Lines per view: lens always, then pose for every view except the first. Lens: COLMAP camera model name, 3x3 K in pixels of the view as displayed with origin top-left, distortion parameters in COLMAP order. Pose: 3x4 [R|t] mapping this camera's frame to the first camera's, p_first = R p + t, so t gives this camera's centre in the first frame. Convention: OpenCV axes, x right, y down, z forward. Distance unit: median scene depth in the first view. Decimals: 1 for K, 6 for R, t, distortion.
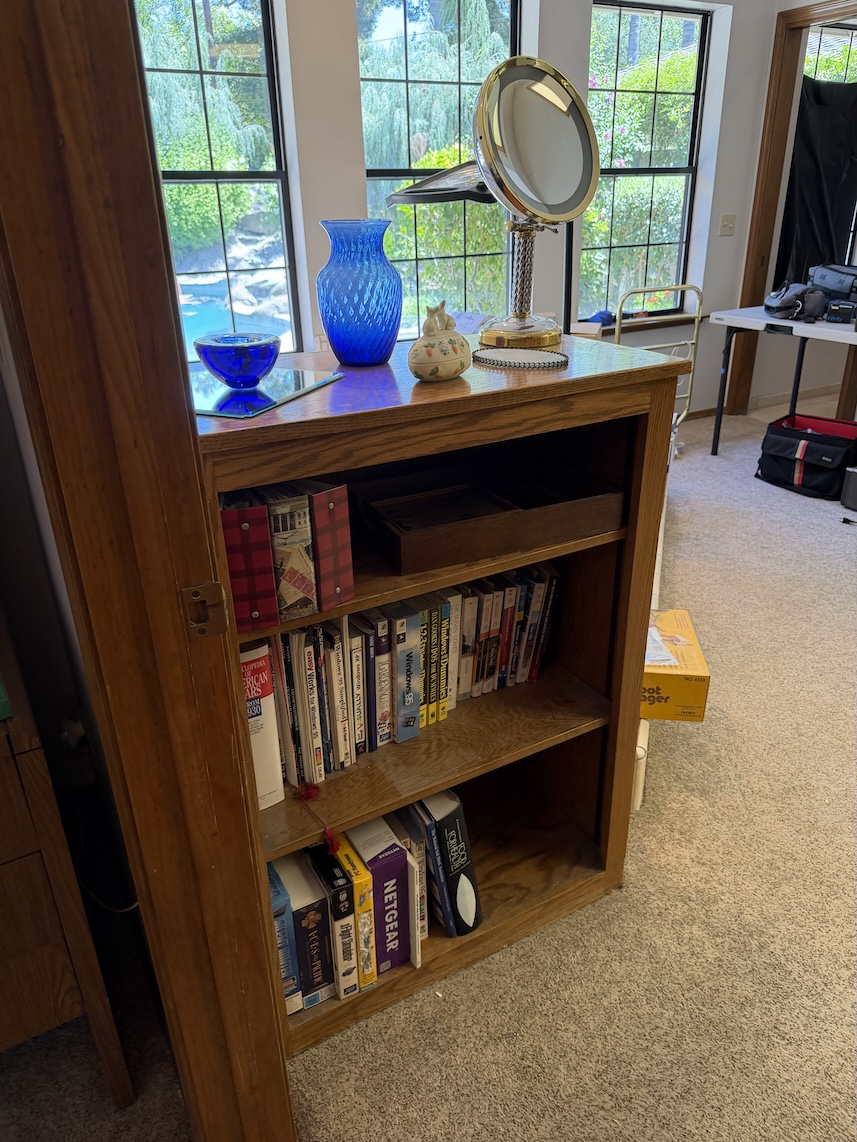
lens RADIAL K [[803.0, 0, 428.5], [0, 803.0, 571.0], [0, 0, 1]] dist [0.031398, -0.032889]
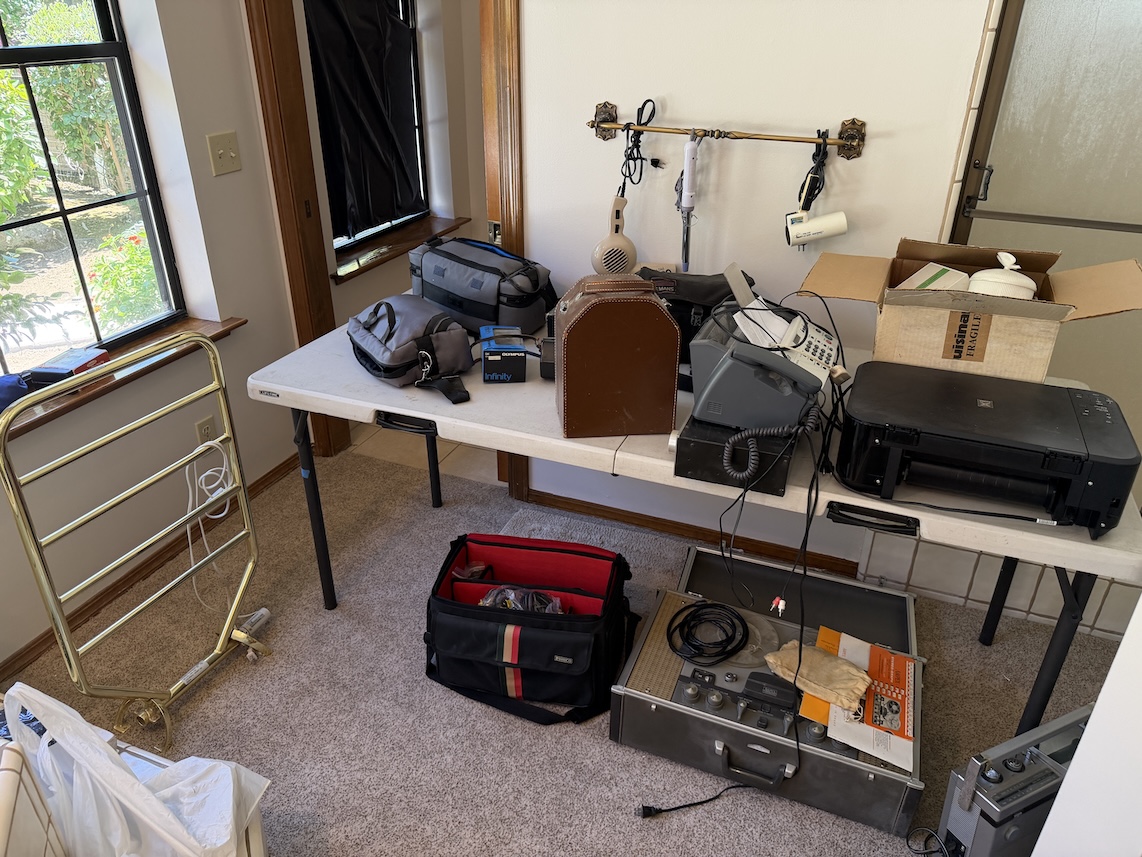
lens RADIAL K [[803.0, 0, 571.0], [0, 803.0, 428.5], [0, 0, 1]] dist [0.031398, -0.032889]
pose [[0.765622, -0.268620, 0.584523, 0.224027], [0.241204, 0.962226, 0.126260, -0.318229], [-0.596359, 0.044322, 0.801493, 0.545228]]
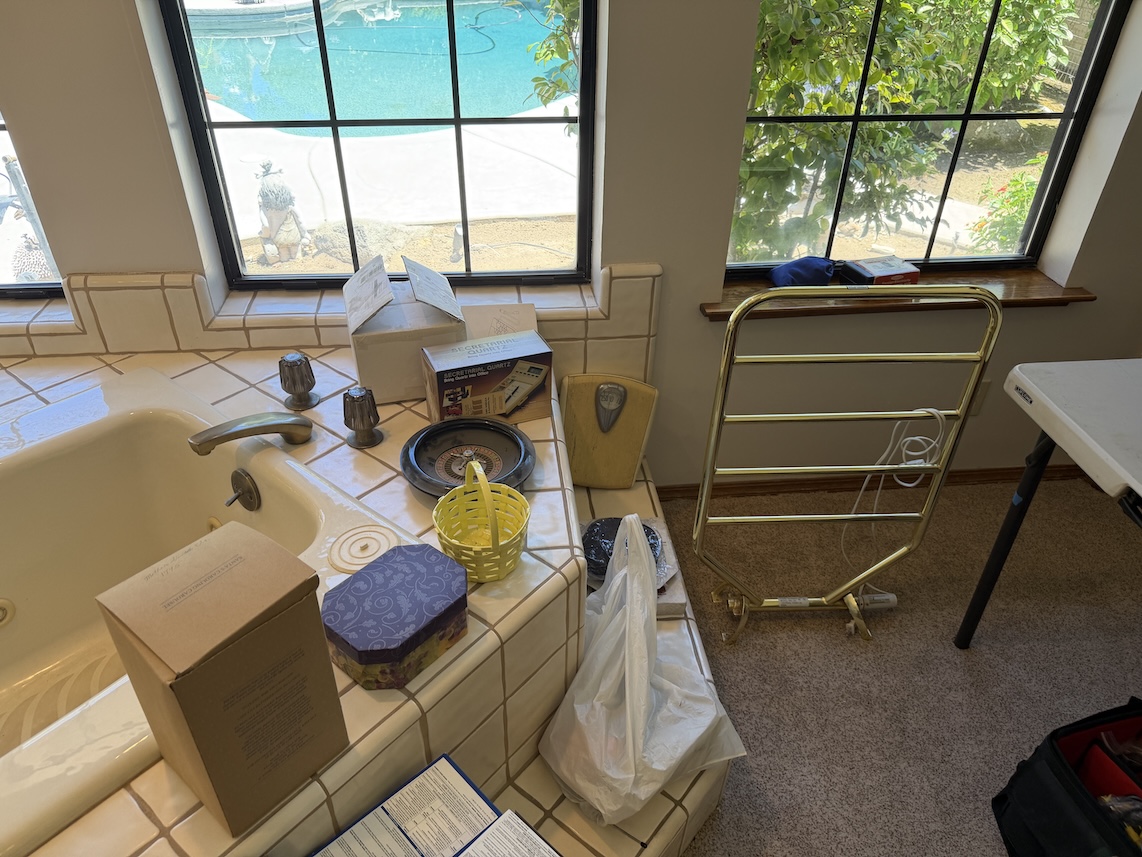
lens RADIAL K [[803.0, 0, 571.0], [0, 803.0, 428.5], [0, 0, 1]] dist [0.031398, -0.032889]
pose [[0.915528, 0.261380, -0.305761, 0.305256], [-0.203429, 0.956603, 0.208632, -0.344576], [0.347024, -0.128807, 0.928969, 0.611119]]
